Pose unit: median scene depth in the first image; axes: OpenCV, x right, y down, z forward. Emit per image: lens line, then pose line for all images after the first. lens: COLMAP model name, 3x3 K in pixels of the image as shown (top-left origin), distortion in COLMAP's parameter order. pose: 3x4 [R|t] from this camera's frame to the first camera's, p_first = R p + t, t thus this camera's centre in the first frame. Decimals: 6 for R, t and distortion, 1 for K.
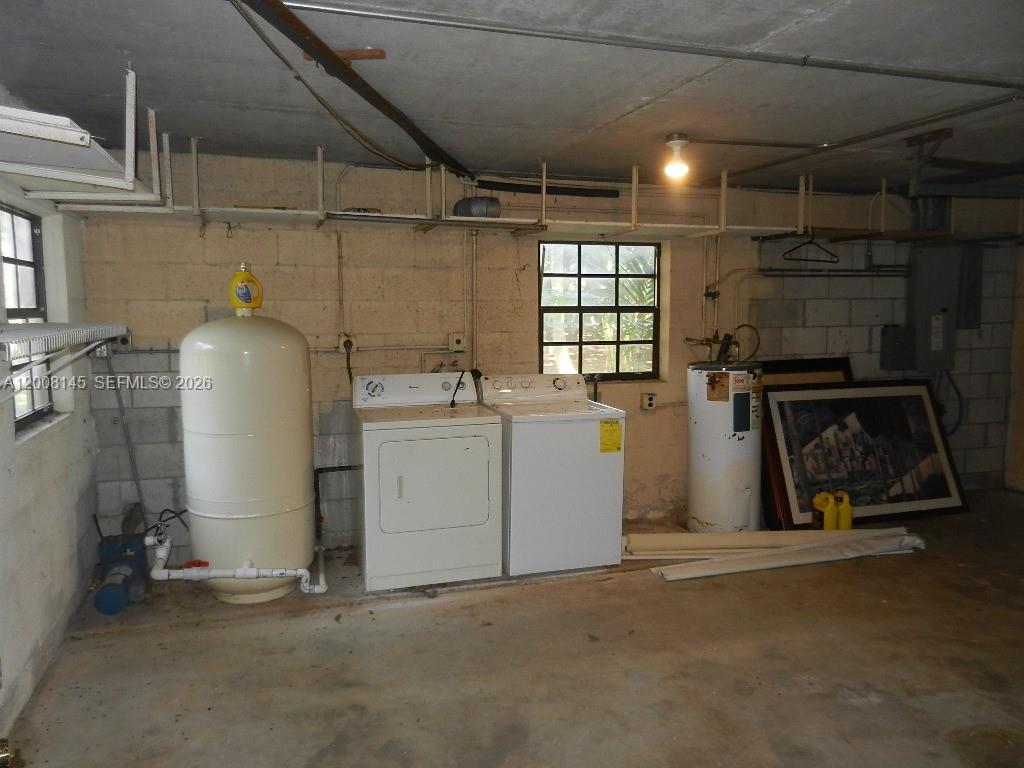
lens RADIAL K [[755.6, 0, 504.3], [0, 755.6, 380.6], [0, 0, 1]] dist [0.007623, 0.001082]
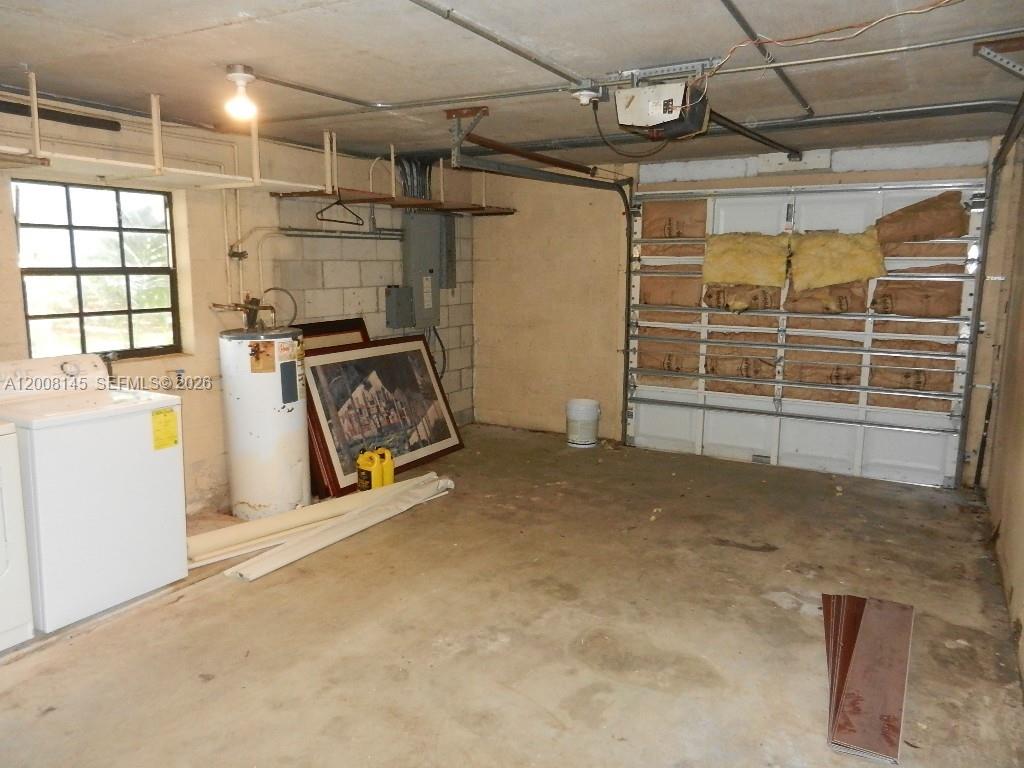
lens RADIAL K [[755.6, 0, 504.3], [0, 755.6, 380.6], [0, 0, 1]] dist [0.007623, 0.001082]
pose [[0.734143, -0.097662, 0.671935, -0.113763], [0.058225, 0.995012, 0.081003, -0.019492], [-0.676494, -0.020345, 0.736167, 0.121903]]
